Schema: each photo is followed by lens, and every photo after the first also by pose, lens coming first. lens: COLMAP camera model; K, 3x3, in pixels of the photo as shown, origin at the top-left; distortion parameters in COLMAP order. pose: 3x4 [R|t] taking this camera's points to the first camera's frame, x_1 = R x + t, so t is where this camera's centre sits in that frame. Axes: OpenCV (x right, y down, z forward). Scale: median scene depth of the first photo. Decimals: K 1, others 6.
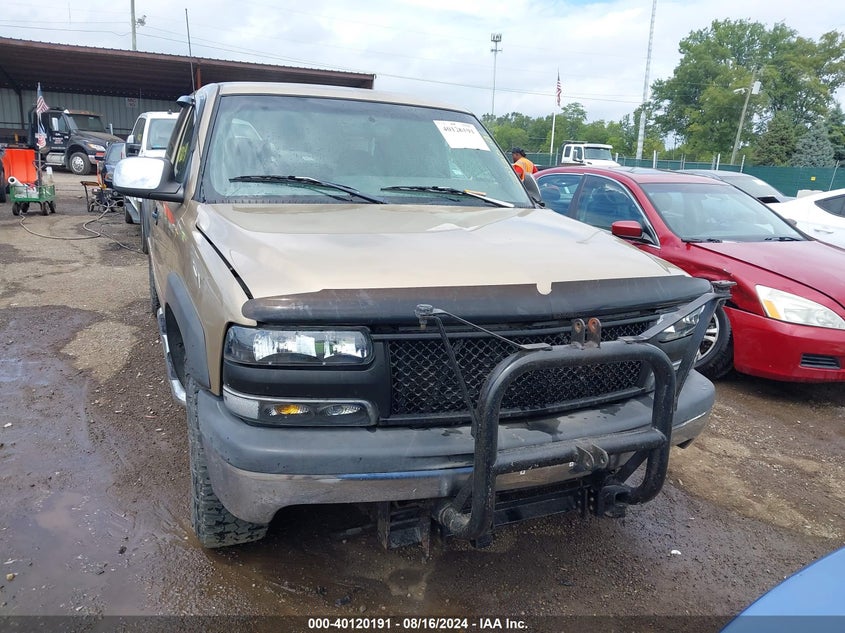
lens RADIAL K [[724.3, 0, 423.7], [0, 724.3, 338.4], [0, 0, 1]] dist [-0.005104, -0.008169]
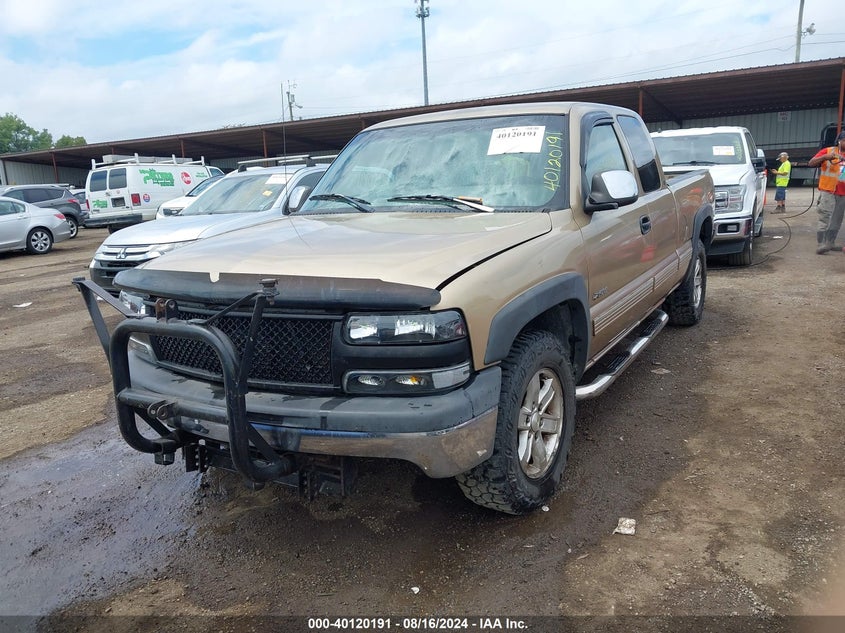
lens RADIAL K [[724.7, 0, 422.5], [0, 724.7, 316.5], [0, 0, 1]] dist [0.003868, 0.007716]
pose [[0.524005, 0.091210, -0.846817, 0.140215], [-0.137219, 0.990302, 0.021754, -0.007791], [0.840589, 0.104800, 0.531439, 0.064880]]
